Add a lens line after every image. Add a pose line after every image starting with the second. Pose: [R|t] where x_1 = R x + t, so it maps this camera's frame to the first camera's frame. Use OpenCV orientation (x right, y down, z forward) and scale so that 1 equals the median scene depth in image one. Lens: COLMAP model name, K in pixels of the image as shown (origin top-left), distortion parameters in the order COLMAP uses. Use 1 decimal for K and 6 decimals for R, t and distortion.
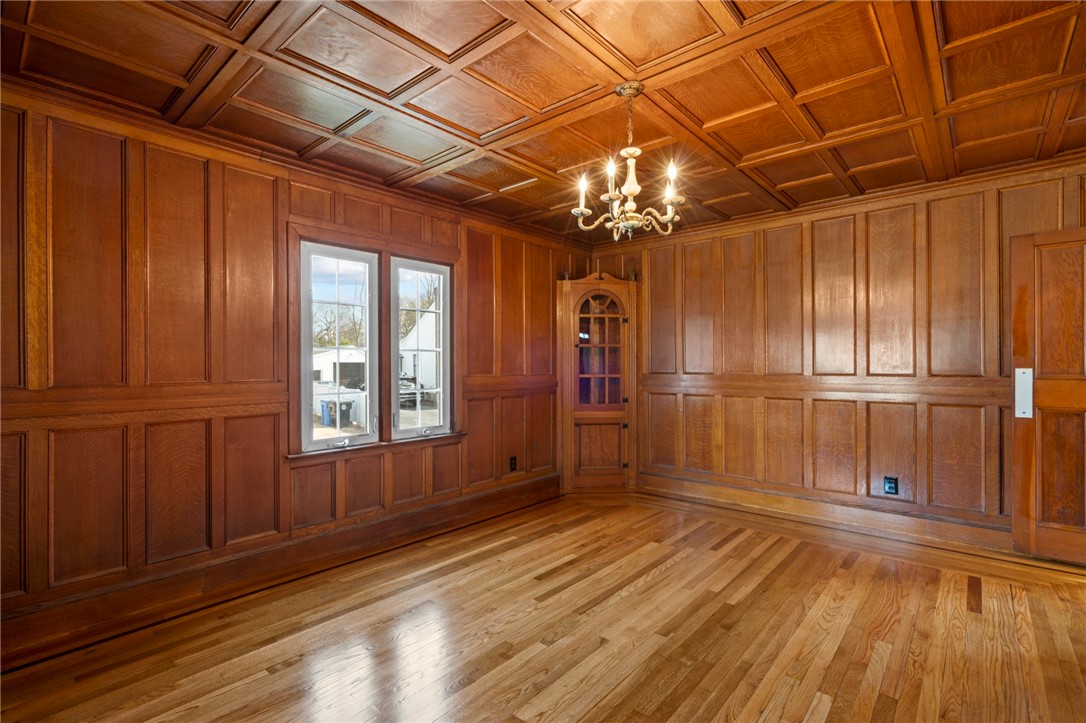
lens RADIAL K [[494.2, 0, 538.6], [0, 494.2, 359.4], [0, 0, 1]] dist [-0.007678, 0.003016]
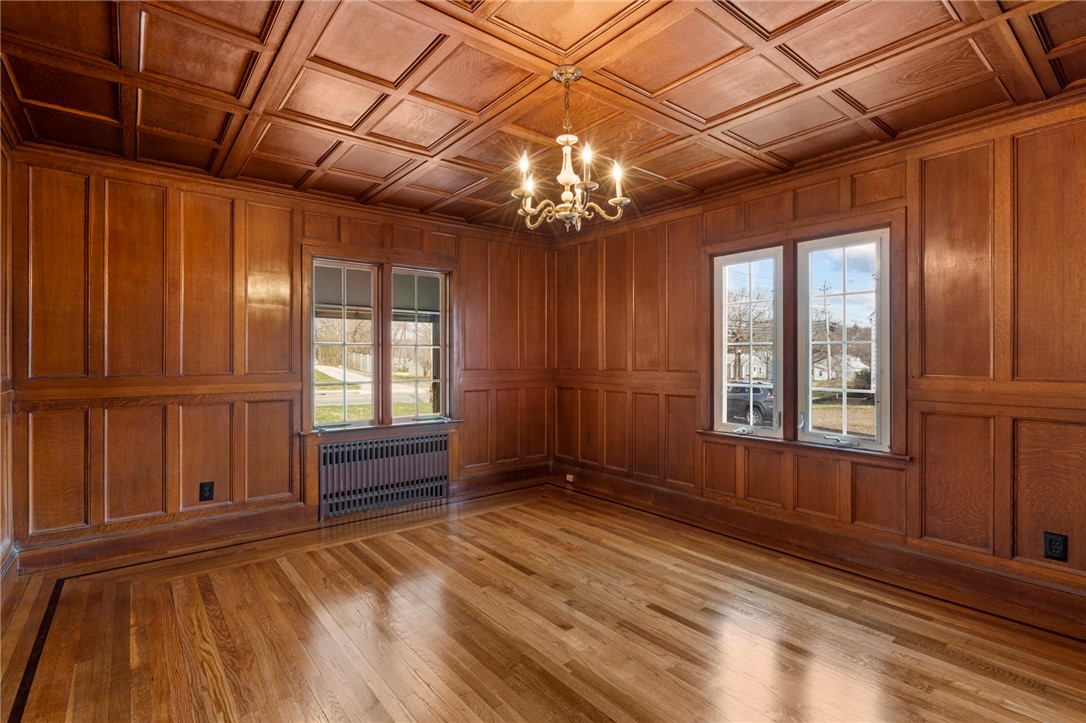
lens RADIAL K [[507.2, 0, 545.5], [0, 507.2, 353.3], [0, 0, 1]] dist [-0.007920, 0.002226]
pose [[-0.155445, -0.005464, -0.987829, 0.778376], [0.011893, 0.999902, -0.007402, 0.000100], [0.987773, -0.012899, -0.155365, 0.737100]]
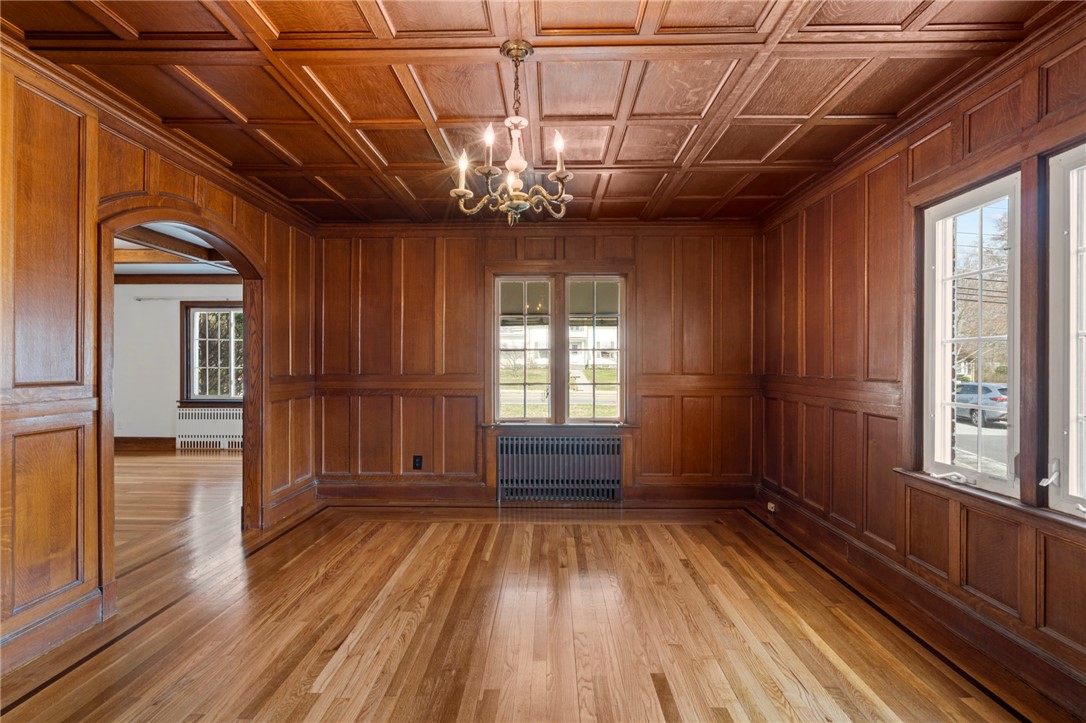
lens RADIAL K [[494.2, 0, 552.9], [0, 494.2, 357.7], [0, 0, 1]] dist [-0.007678, 0.003016]
pose [[-0.745981, -0.004290, -0.665953, 0.482854], [0.008381, 0.999840, -0.015829, 0.007822], [0.665914, -0.017389, -0.745825, 1.129378]]
